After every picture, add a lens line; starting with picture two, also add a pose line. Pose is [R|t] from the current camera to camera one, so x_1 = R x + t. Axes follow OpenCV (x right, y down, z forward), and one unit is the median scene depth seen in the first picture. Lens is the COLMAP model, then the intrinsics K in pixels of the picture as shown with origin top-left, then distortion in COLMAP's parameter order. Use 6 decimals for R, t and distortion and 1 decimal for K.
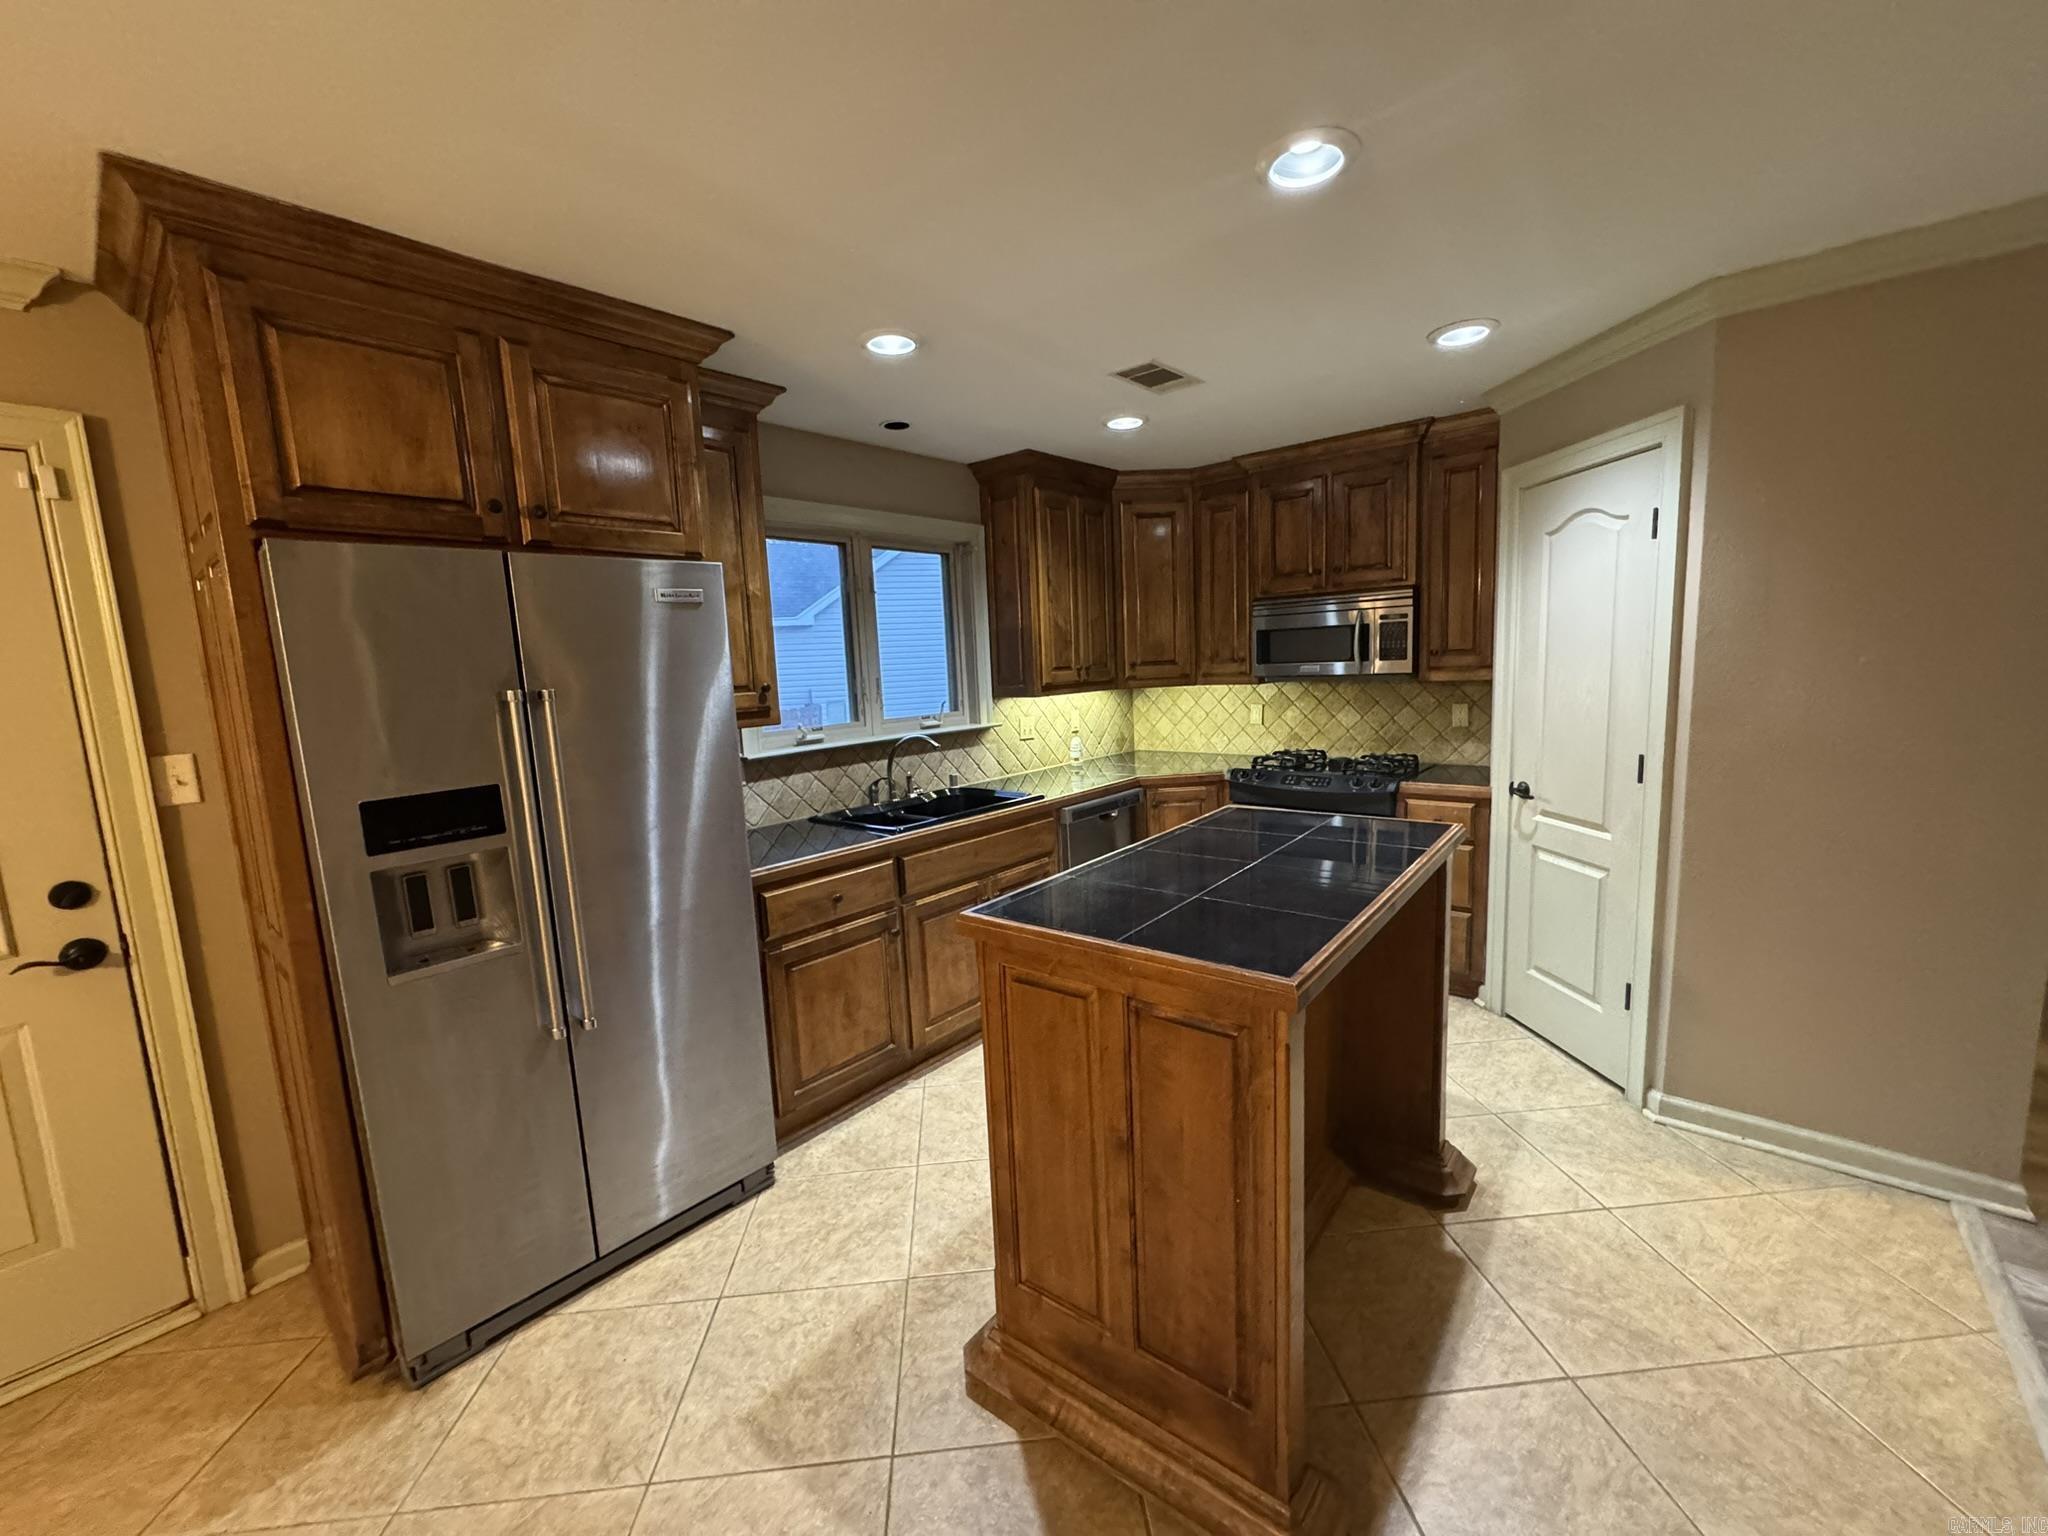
lens RADIAL K [[811.8, 0, 1024.0], [0, 811.8, 768.0], [0, 0, 1]] dist [0.000038, 0.000110]
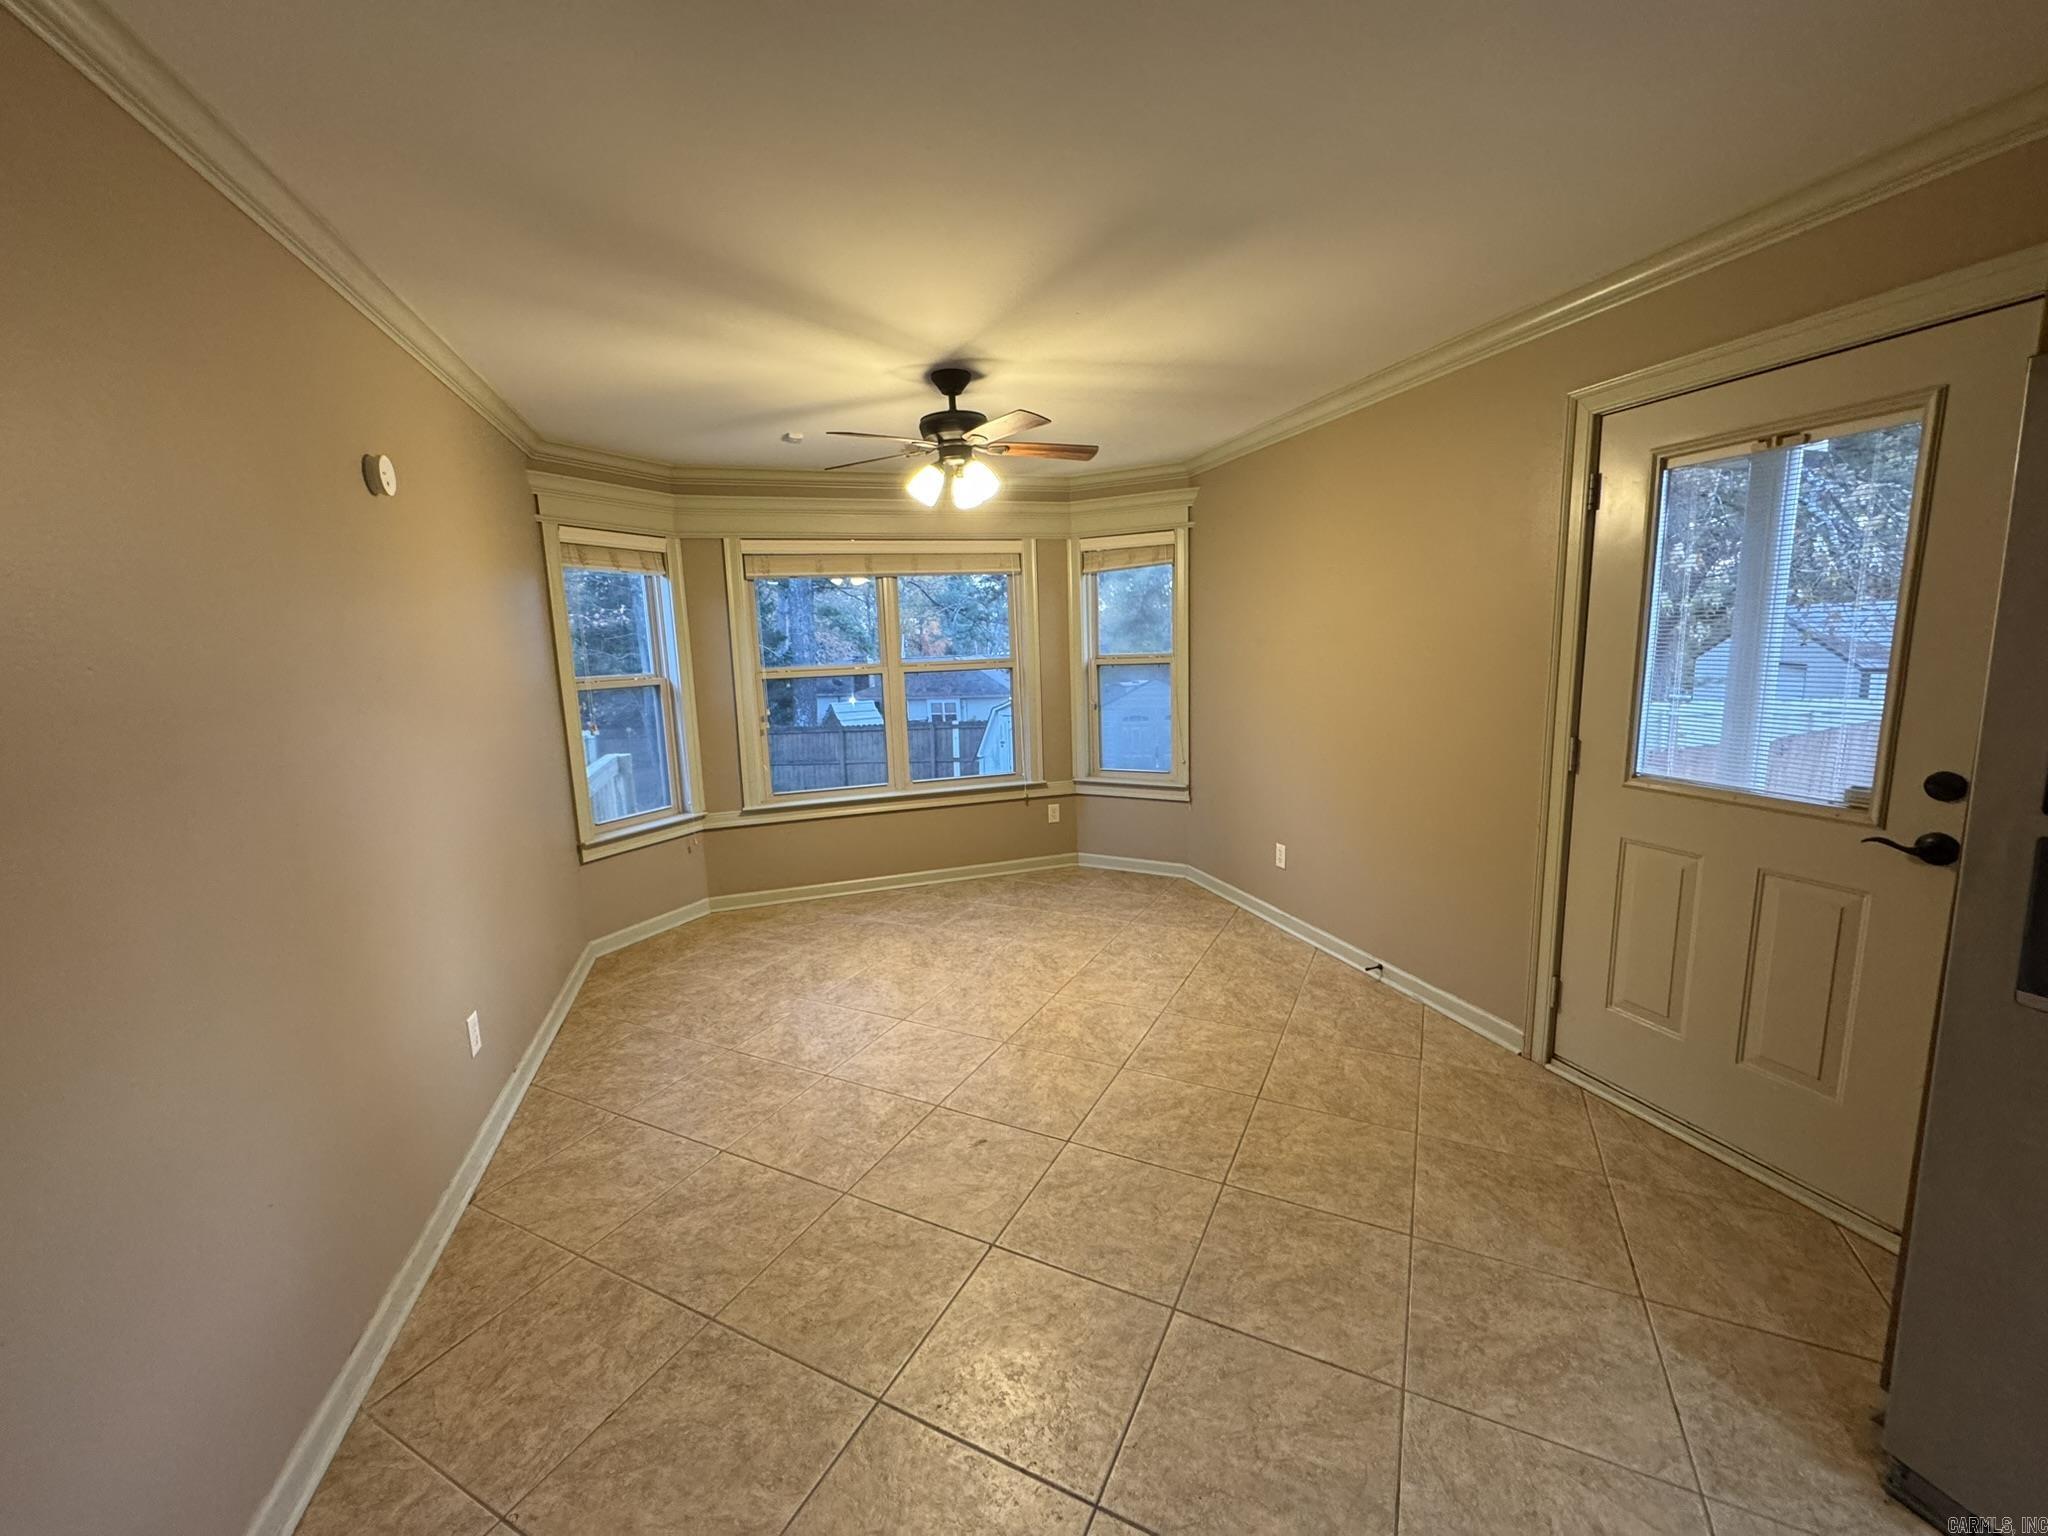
lens RADIAL K [[811.8, 0, 1024.0], [0, 811.8, 768.0], [0, 0, 1]] dist [0.000038, 0.000110]
pose [[-0.514399, 0.196051, -0.834840, 0.191084], [-0.055795, 0.963802, 0.260715, -0.056876], [0.855734, 0.180692, -0.484840, 0.558299]]
